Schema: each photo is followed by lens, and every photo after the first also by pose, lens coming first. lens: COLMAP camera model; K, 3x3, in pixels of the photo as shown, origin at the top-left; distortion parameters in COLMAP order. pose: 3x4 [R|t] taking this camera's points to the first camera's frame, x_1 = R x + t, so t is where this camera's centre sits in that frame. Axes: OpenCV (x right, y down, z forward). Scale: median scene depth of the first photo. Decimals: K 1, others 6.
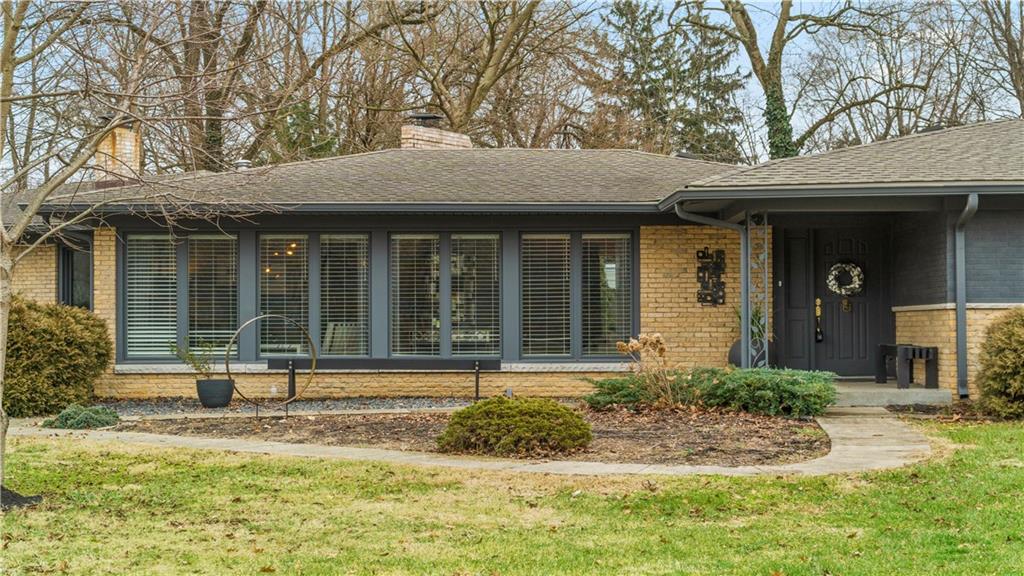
lens RADIAL K [[1646.8, 0, 512.0], [0, 1646.8, 288.0], [0, 0, 1]] dist [0.020117, 0.032553]
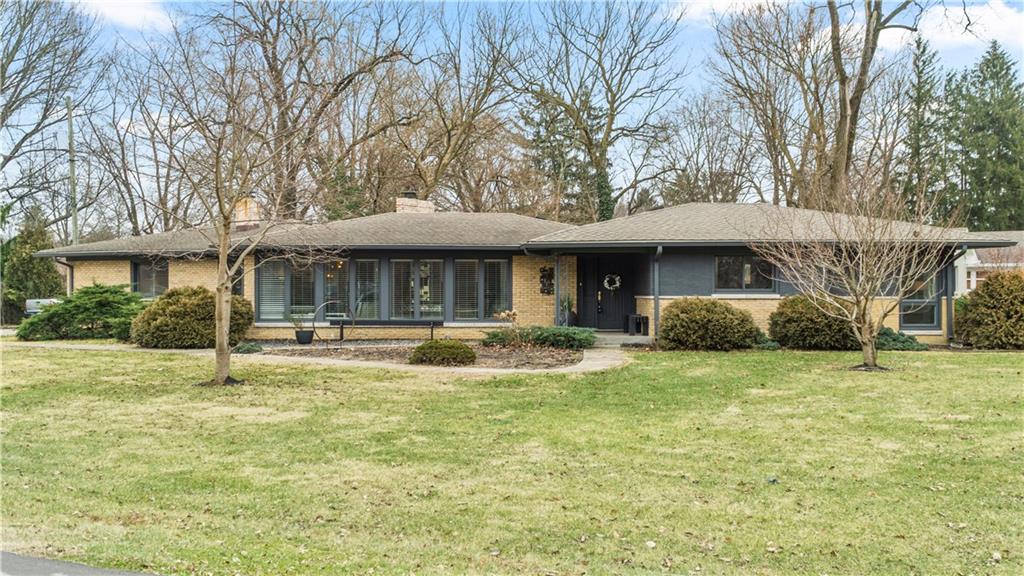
lens RADIAL K [[1117.7, 0, 512.0], [0, 1117.7, 288.0], [0, 0, 1]] dist [-0.006608, -0.000420]
pose [[0.999506, 0.004051, 0.031166, 0.036300], [-0.004759, 0.999731, 0.022684, -0.030897], [-0.031066, -0.022821, 0.999257, -0.411117]]
